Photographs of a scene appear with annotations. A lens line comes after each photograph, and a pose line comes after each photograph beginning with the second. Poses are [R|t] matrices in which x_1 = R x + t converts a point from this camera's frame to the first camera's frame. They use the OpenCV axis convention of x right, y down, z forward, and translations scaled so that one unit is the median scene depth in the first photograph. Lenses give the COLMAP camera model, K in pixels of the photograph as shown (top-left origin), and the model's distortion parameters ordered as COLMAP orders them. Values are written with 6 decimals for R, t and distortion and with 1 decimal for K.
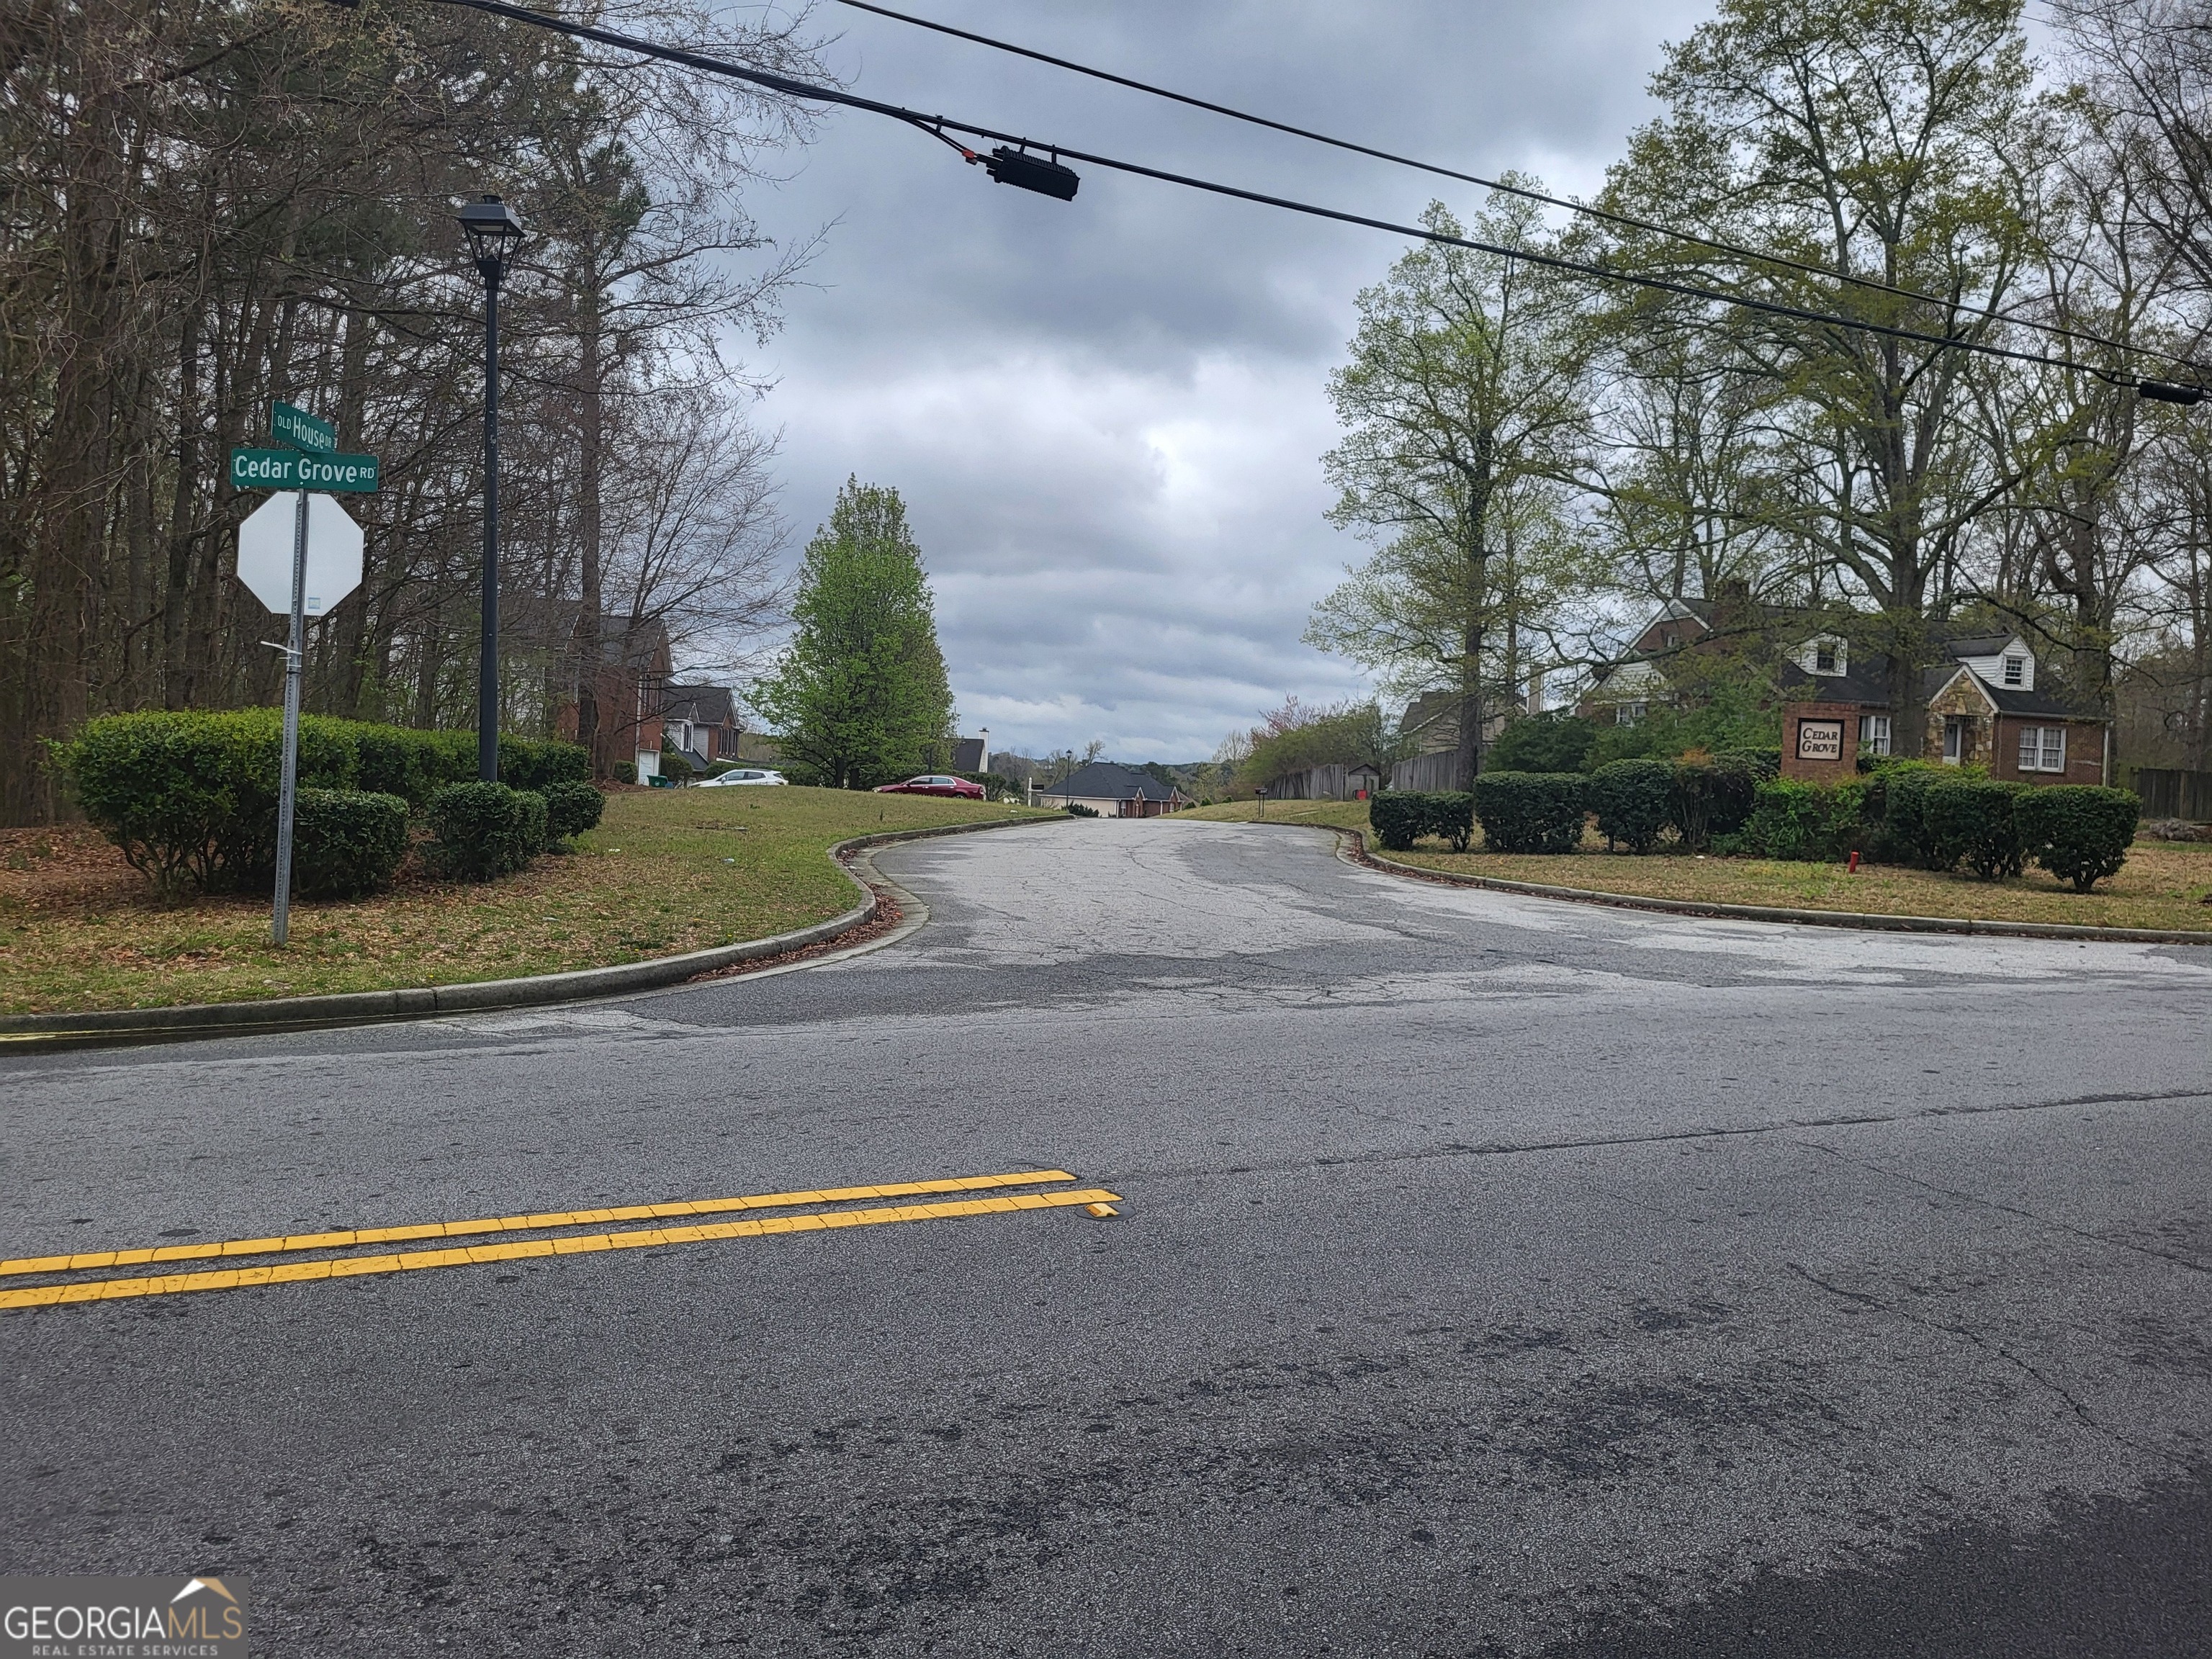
lens RADIAL K [[1696.4, 0, 1101.0], [0, 1696.4, 829.2], [0, 0, 1]] dist [0.015716, 0.005874]
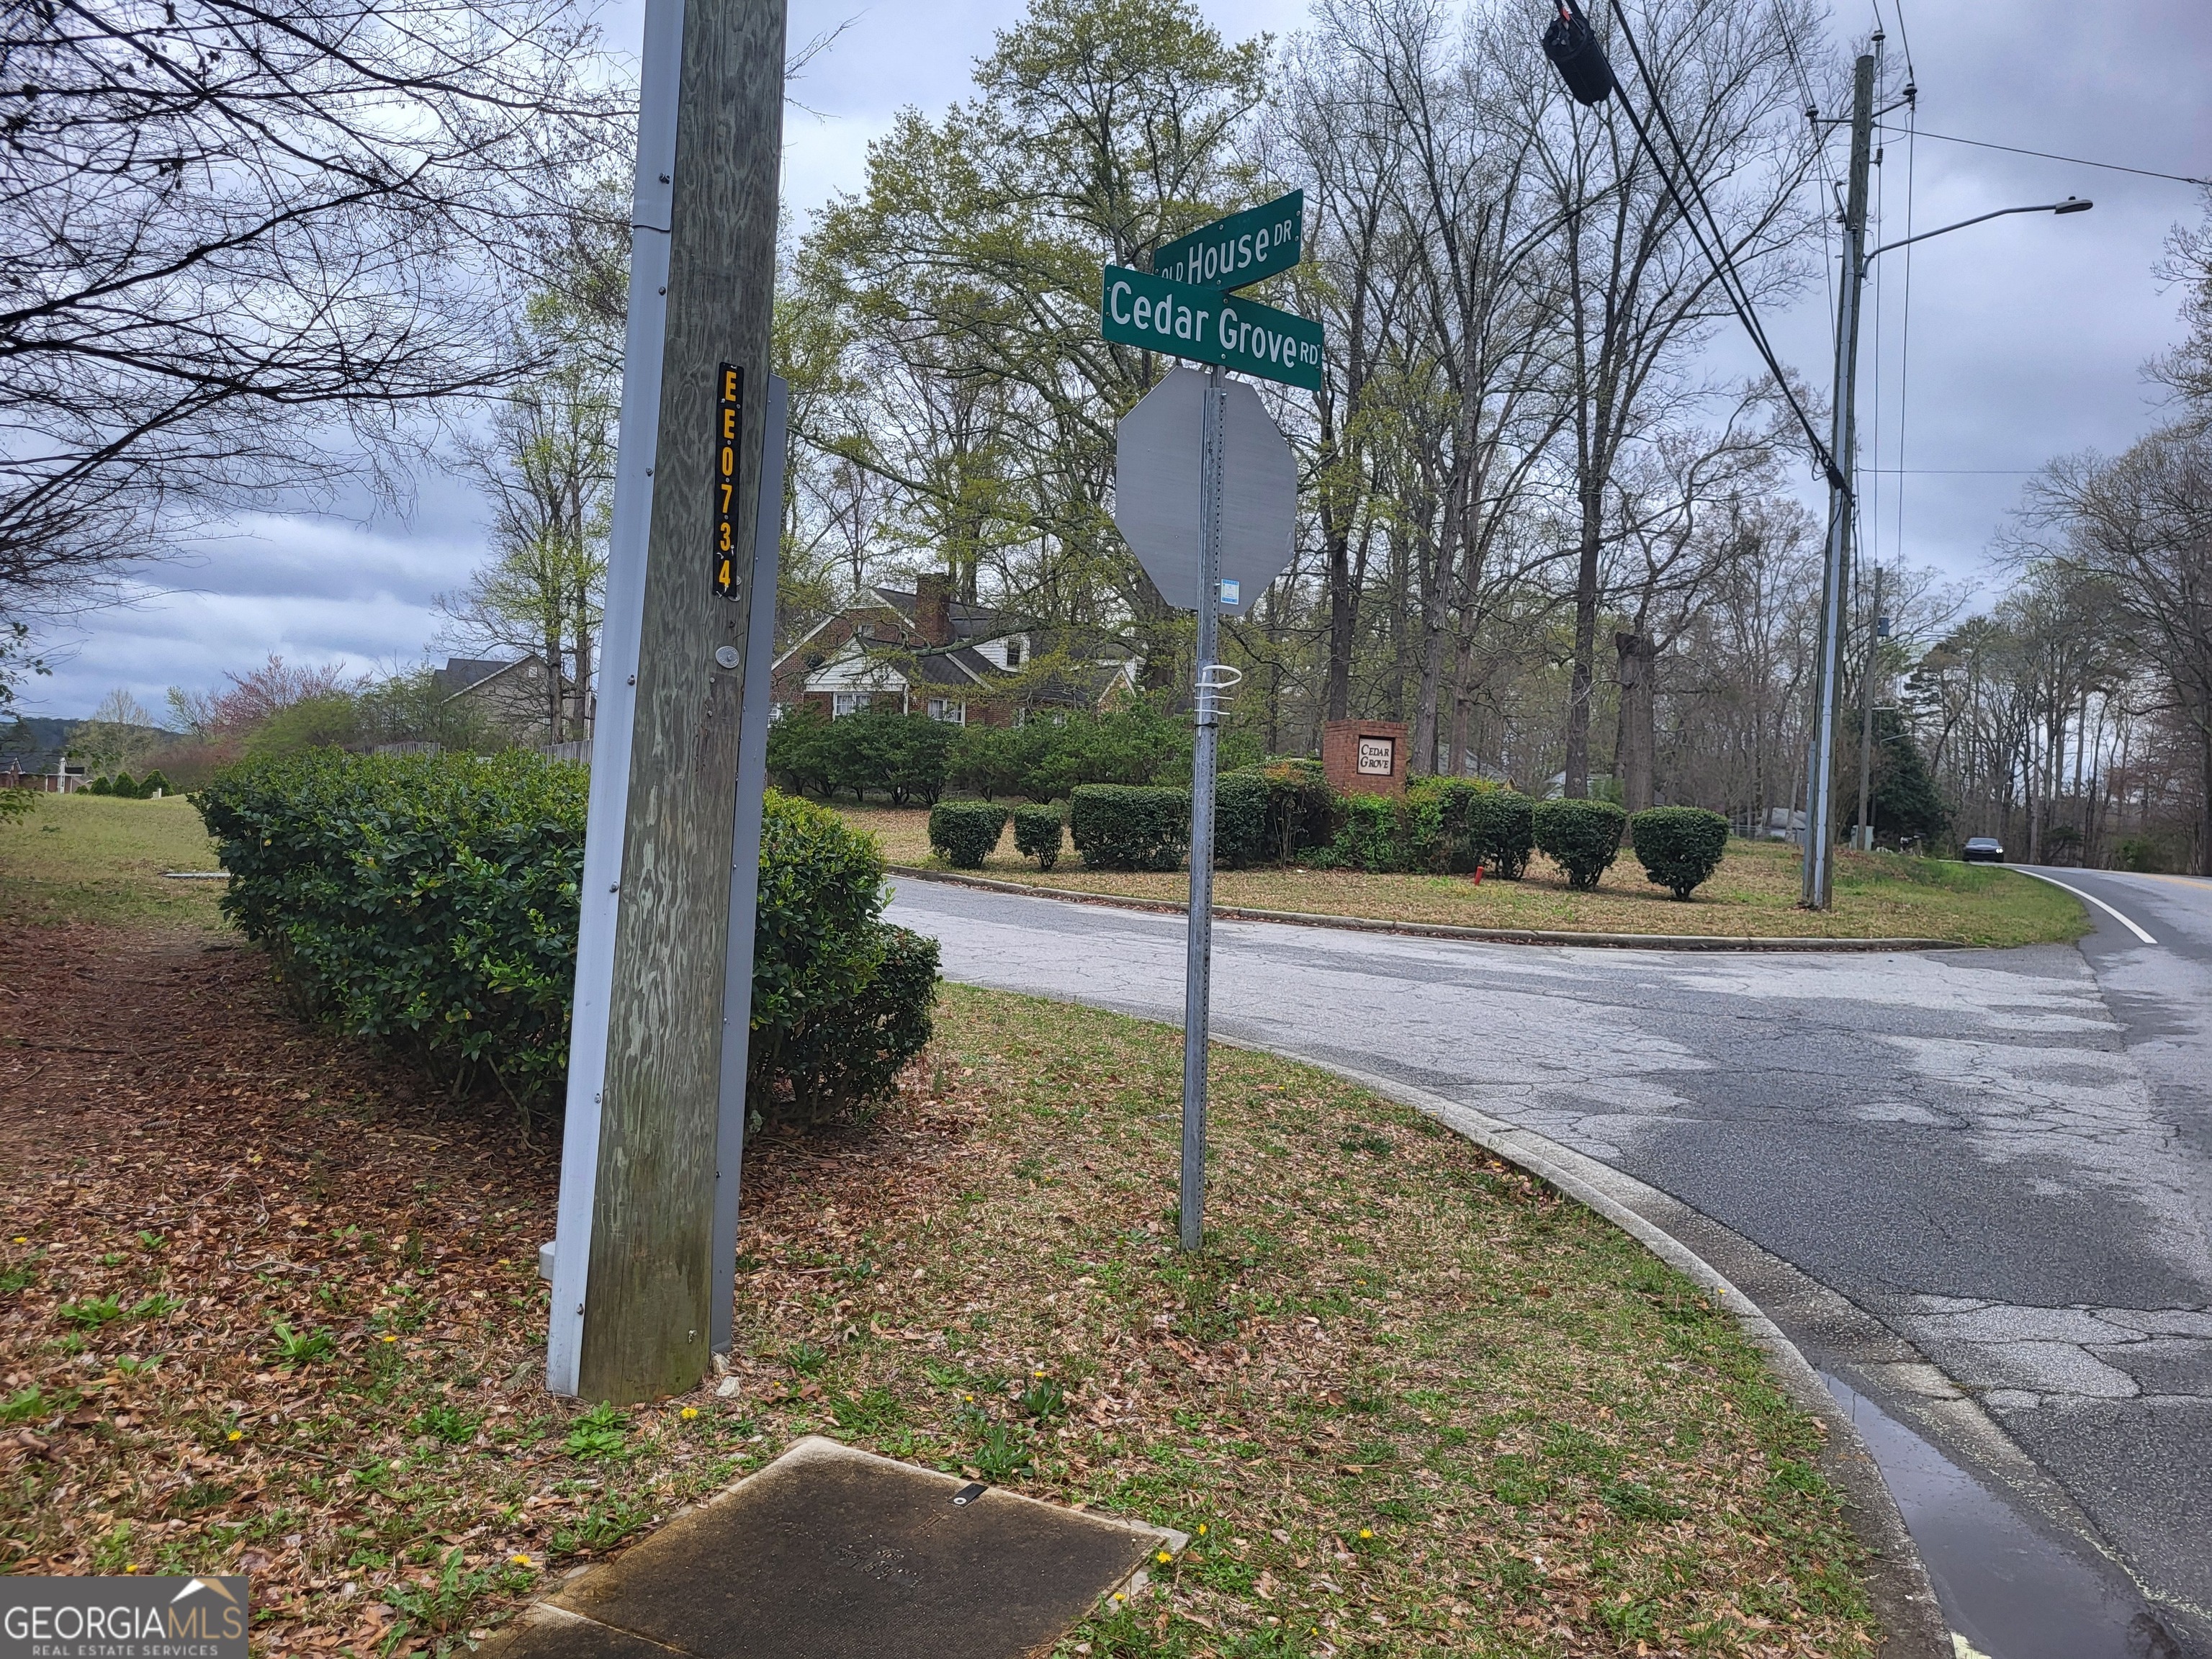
lens RADIAL K [[1696.4, 0, 1107.2], [0, 1696.4, 838.9], [0, 0, 1]] dist [0.015716, 0.005874]
pose [[0.797701, -0.018230, 0.602777, -0.200257], [0.002393, 0.999631, 0.027066, -0.017295], [-0.603048, -0.020148, 0.797450, 0.149505]]
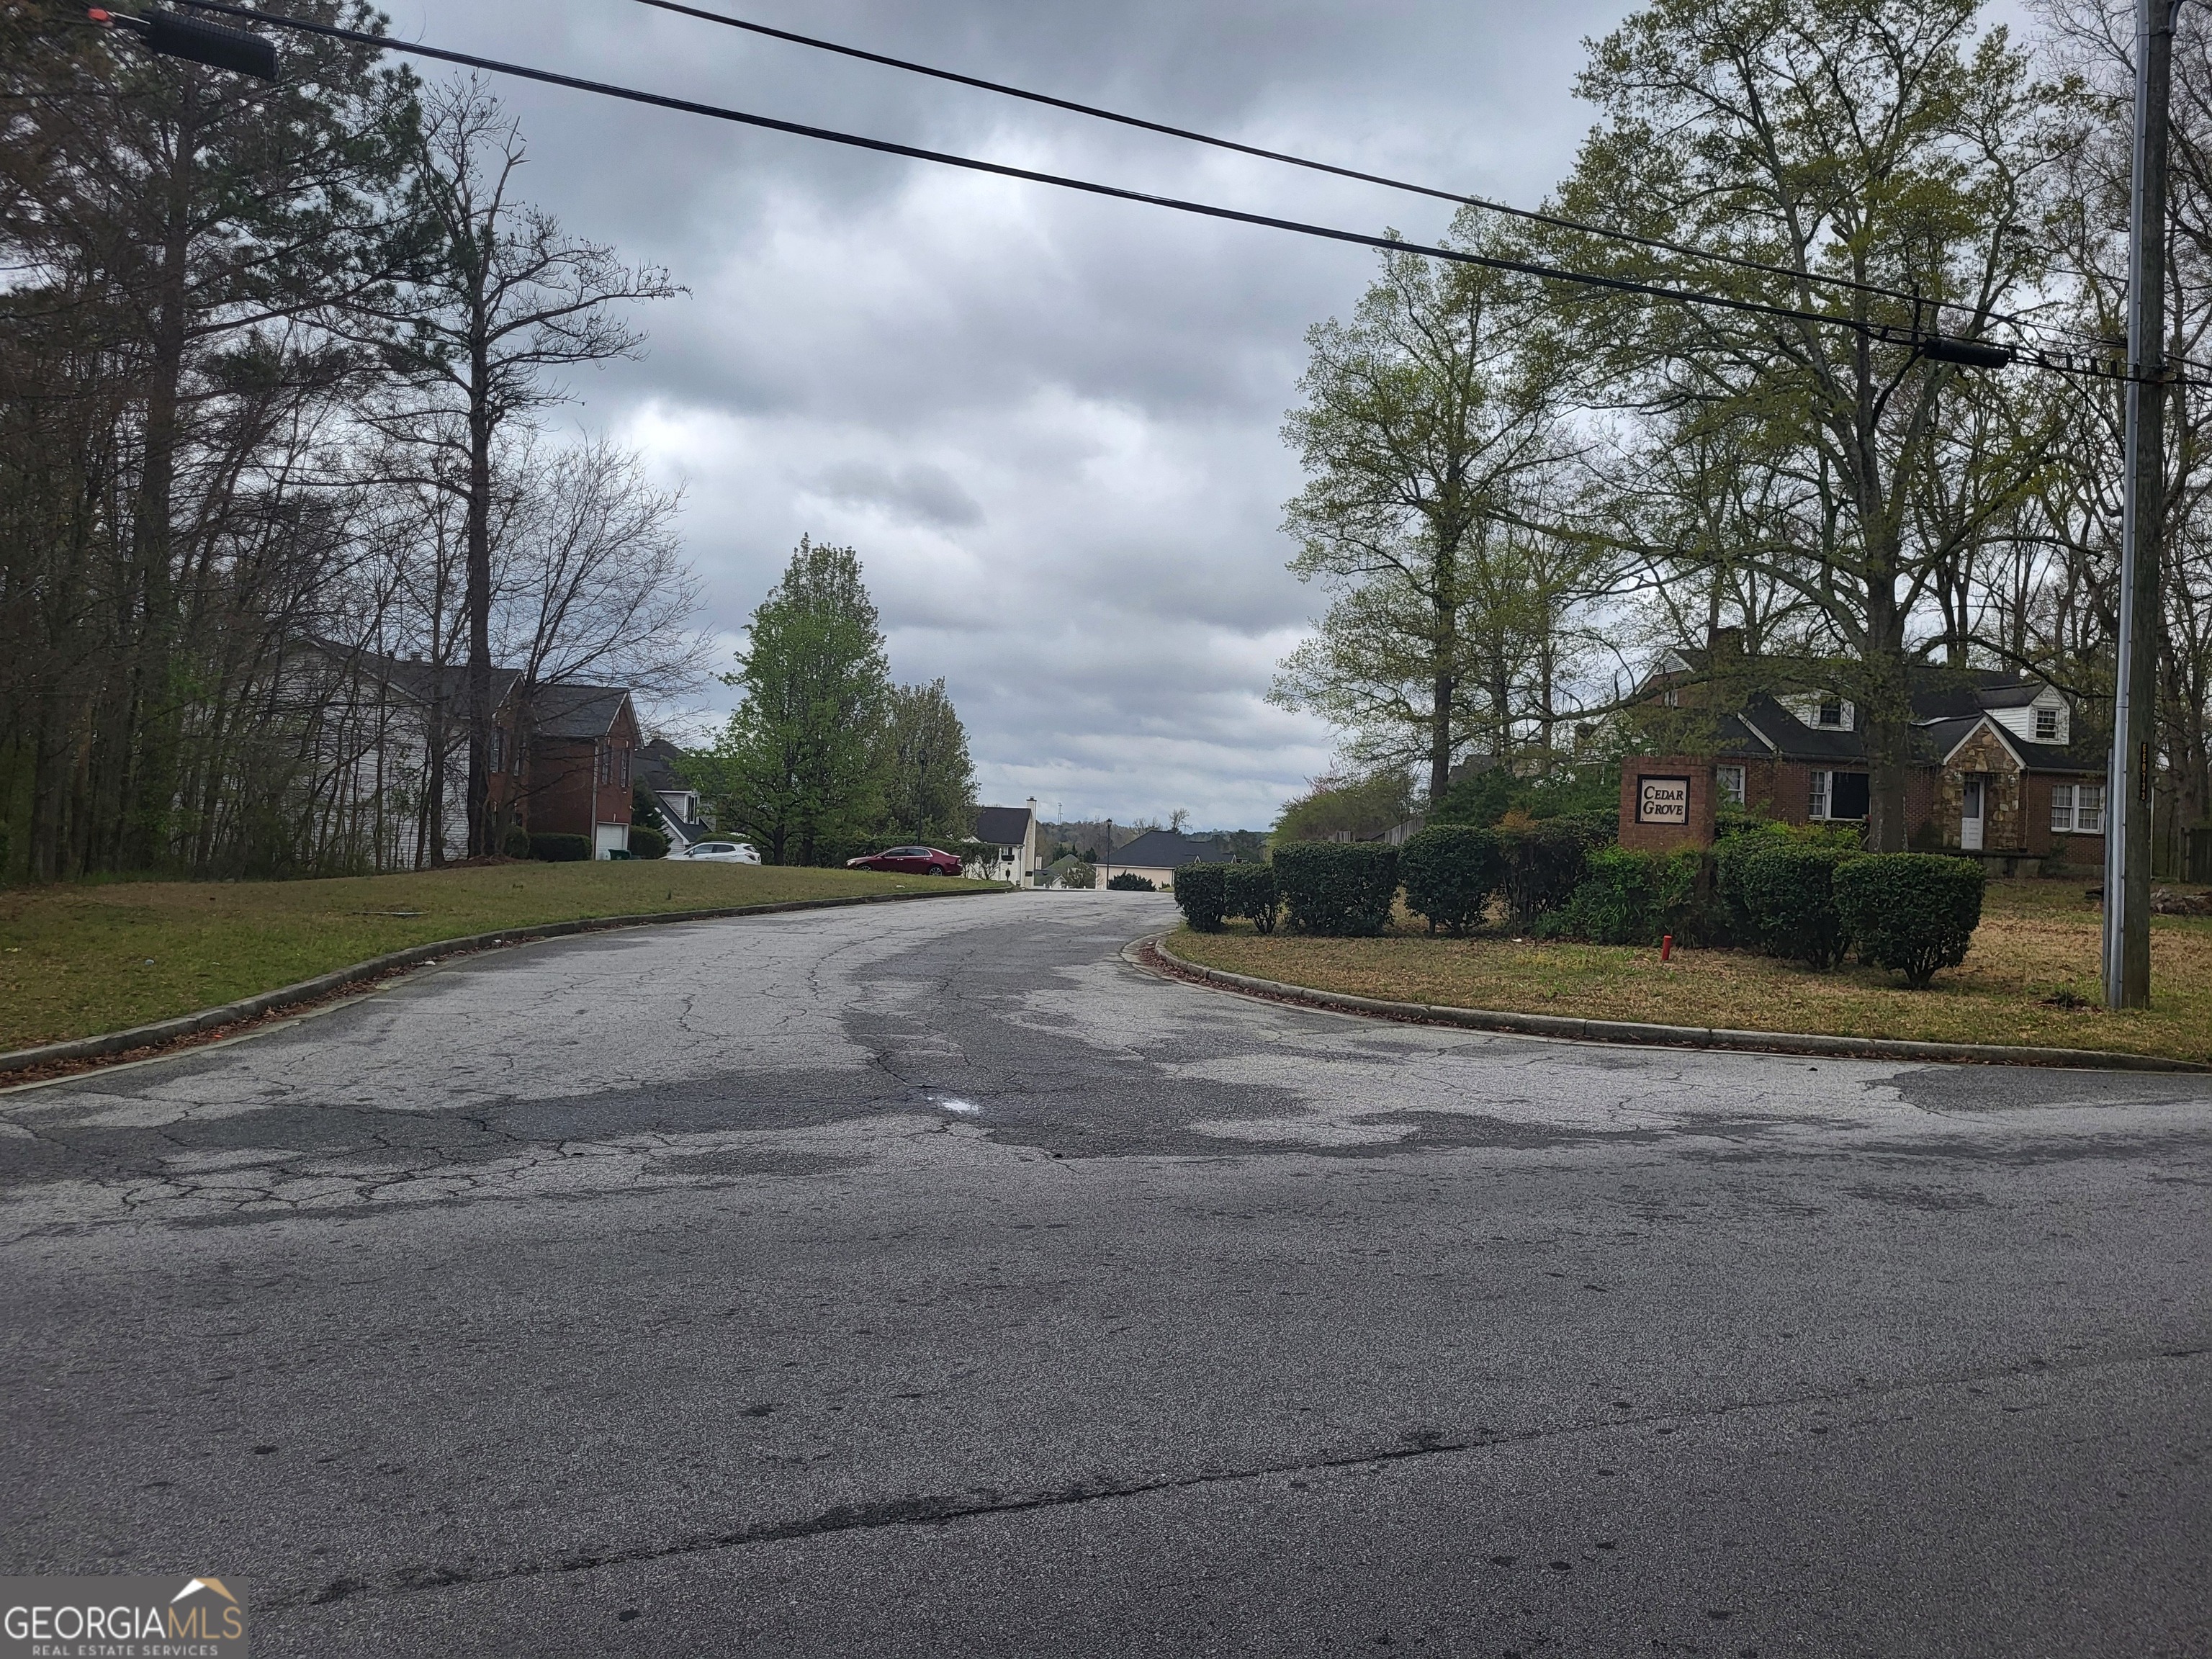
lens RADIAL K [[1696.4, 0, 1110.2], [0, 1696.4, 837.0], [0, 0, 1]] dist [0.015716, 0.005874]
pose [[0.998207, -0.008519, -0.059245, 0.114842], [0.006387, 0.999328, -0.036085, -0.003216], [0.059513, 0.035642, 0.997591, 0.083452]]
